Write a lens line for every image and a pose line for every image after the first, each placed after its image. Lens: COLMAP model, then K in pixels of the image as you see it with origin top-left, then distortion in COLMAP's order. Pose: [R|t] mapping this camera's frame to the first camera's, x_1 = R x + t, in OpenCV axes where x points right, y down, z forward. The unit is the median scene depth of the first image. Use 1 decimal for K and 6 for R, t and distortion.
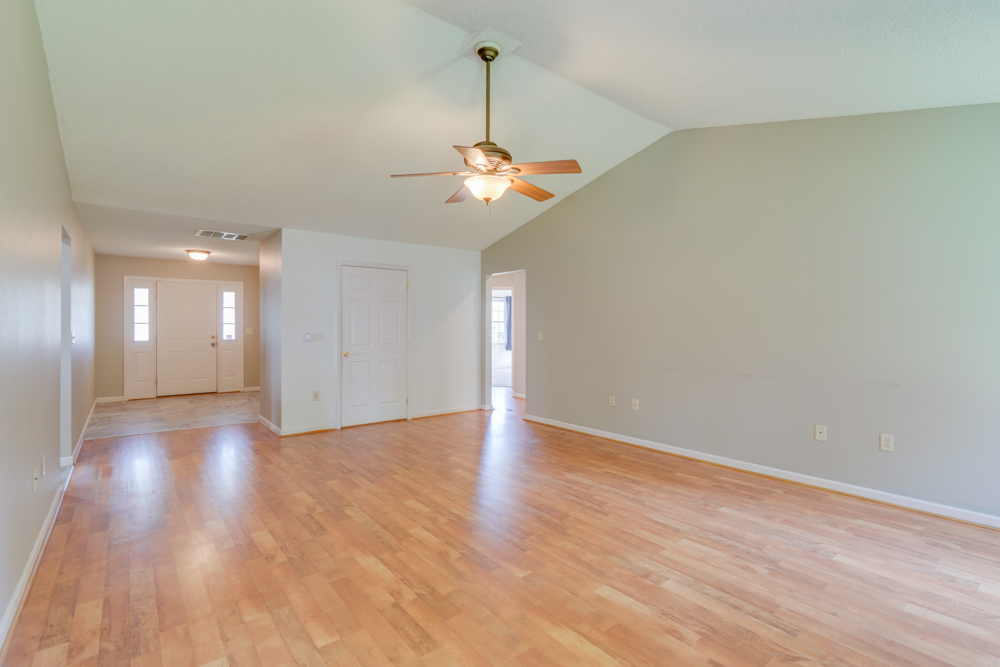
lens RADIAL K [[455.6, 0, 499.1], [0, 455.6, 339.1], [0, 0, 1]] dist [-0.008971, 0.003346]
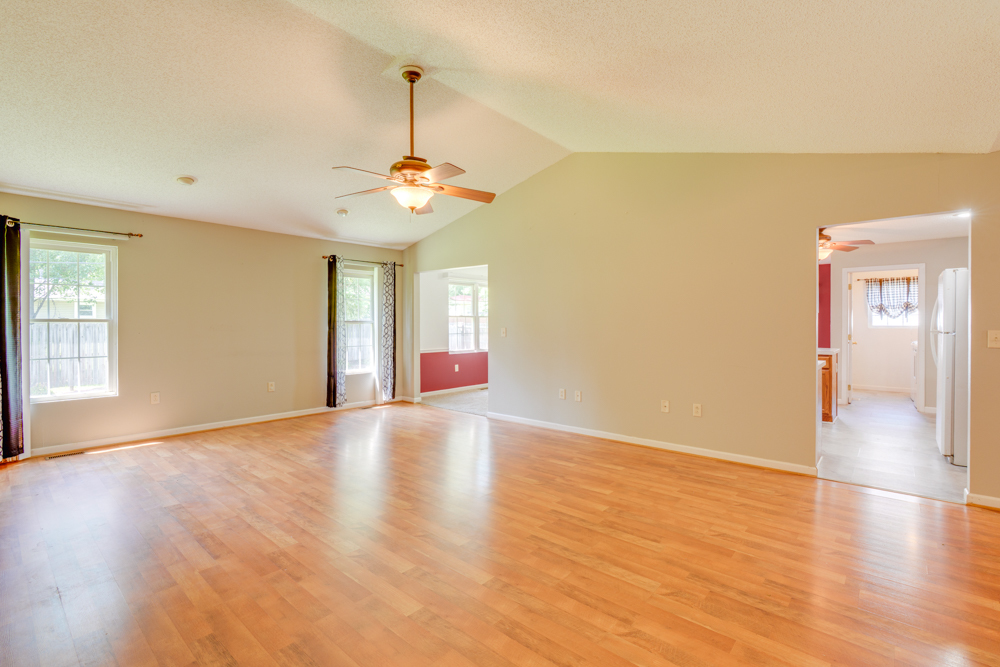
lens RADIAL K [[455.6, 0, 496.0], [0, 455.6, 326.4], [0, 0, 1]] dist [-0.008971, 0.003346]
pose [[-0.986031, -0.000846, -0.166560, -0.041283], [-0.006878, 0.999341, 0.035641, -0.055124], [0.166421, 0.036289, -0.985387, 2.084796]]
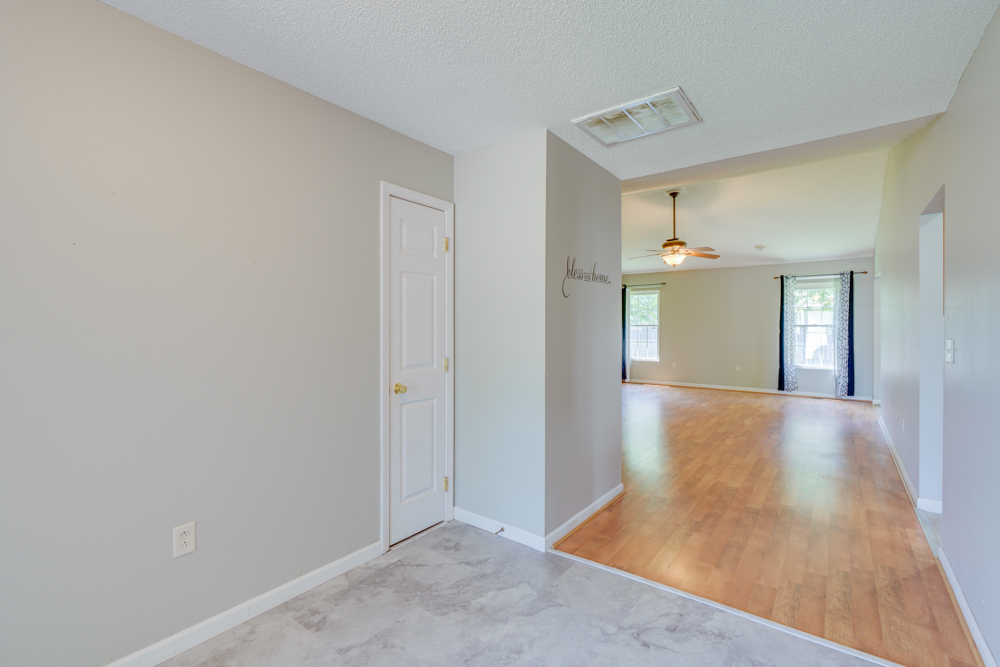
lens RADIAL K [[455.6, 0, 501.0], [0, 455.6, 327.3], [0, 0, 1]] dist [-0.008971, 0.003346]
pose [[-0.241437, -0.005180, 0.970403, -1.800466], [0.026748, 0.999570, 0.011991, -0.066450], [-0.970048, 0.028852, -0.241194, 2.207394]]
